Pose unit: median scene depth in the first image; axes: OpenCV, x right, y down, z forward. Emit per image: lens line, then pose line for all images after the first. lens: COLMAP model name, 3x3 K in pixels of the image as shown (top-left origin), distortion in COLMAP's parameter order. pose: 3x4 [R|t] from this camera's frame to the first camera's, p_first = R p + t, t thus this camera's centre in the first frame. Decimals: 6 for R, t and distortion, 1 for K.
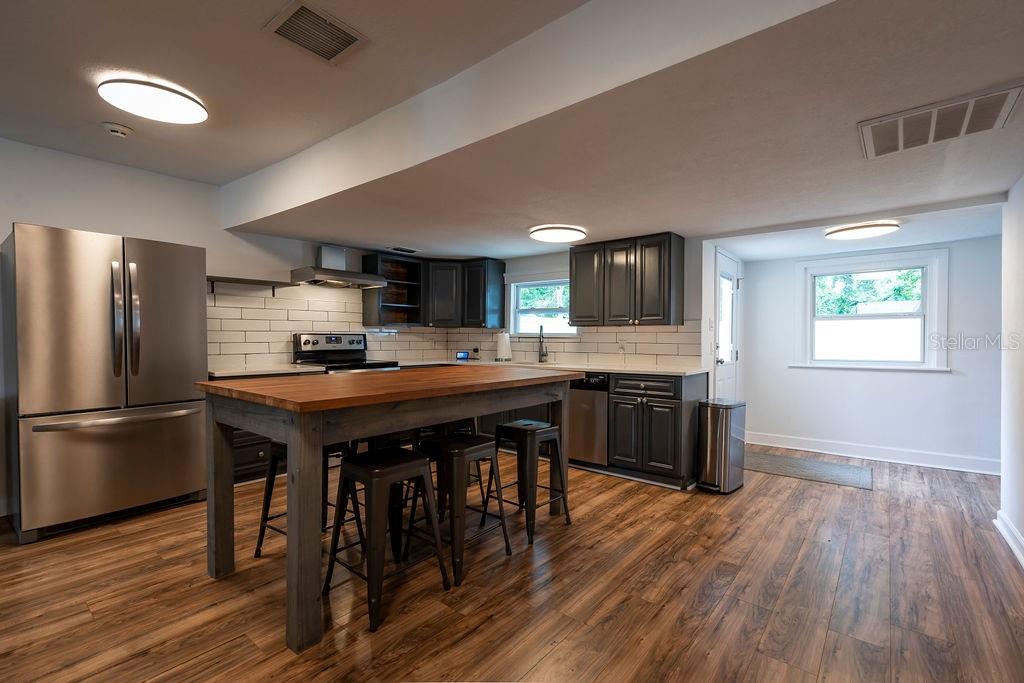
lens RADIAL K [[472.5, 0, 491.7], [0, 472.5, 350.4], [0, 0, 1]] dist [0.008054, 0.000174]
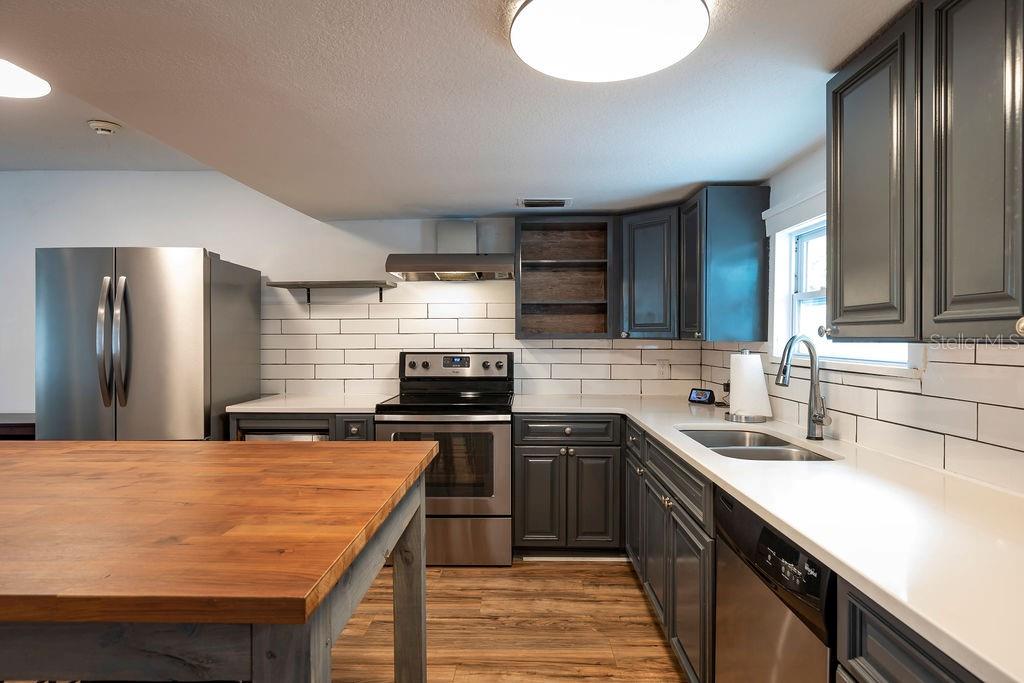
lens RADIAL K [[531.0, 0, 506.0], [0, 531.0, 342.2], [0, 0, 1]] dist [0.001530, -0.000494]
pose [[0.637484, -0.000265, -0.770464, 0.288287], [-0.018085, 0.999719, -0.015307, -0.041027], [0.770252, 0.023692, 0.637300, 0.615725]]
